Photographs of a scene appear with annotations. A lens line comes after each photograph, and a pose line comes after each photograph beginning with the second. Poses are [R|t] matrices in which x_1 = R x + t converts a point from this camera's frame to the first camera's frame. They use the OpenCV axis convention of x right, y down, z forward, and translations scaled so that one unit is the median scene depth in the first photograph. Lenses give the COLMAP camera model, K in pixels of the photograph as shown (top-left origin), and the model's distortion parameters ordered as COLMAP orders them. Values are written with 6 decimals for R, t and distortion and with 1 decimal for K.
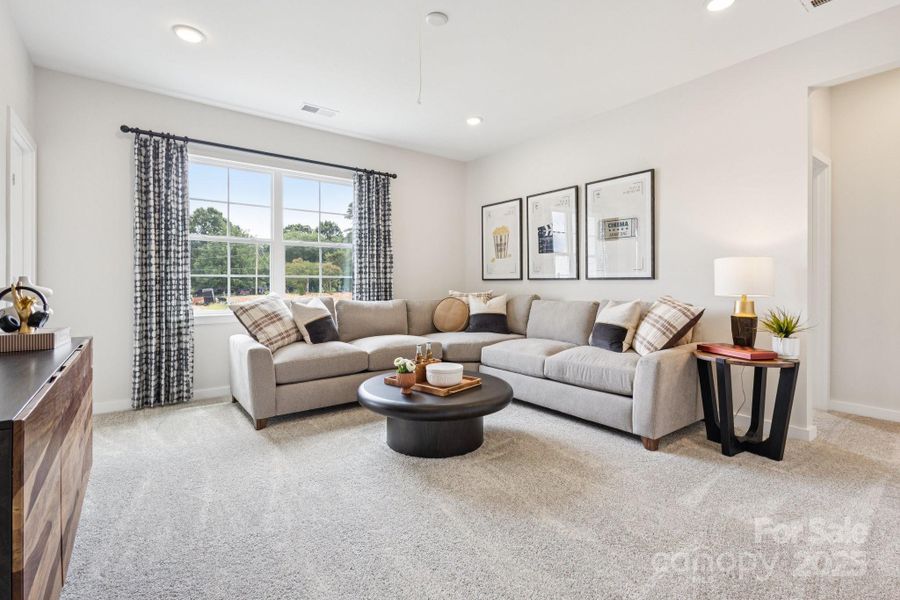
lens RADIAL K [[414.1, 0, 453.8], [0, 414.1, 291.0], [0, 0, 1]] dist [0.010497, -0.000686]
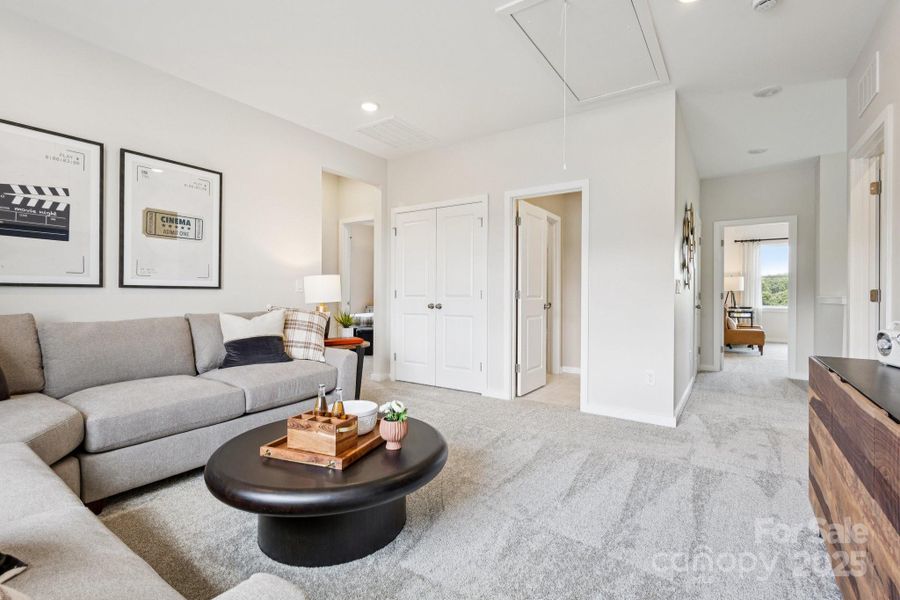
lens RADIAL K [[414.1, 0, 451.8], [0, 414.1, 292.8], [0, 0, 1]] dist [0.010497, -0.000686]
pose [[-0.305334, -0.004191, 0.952236, -0.554741], [0.007924, 0.999945, 0.006941, -0.020934], [-0.952212, 0.009665, -0.305284, 0.745773]]
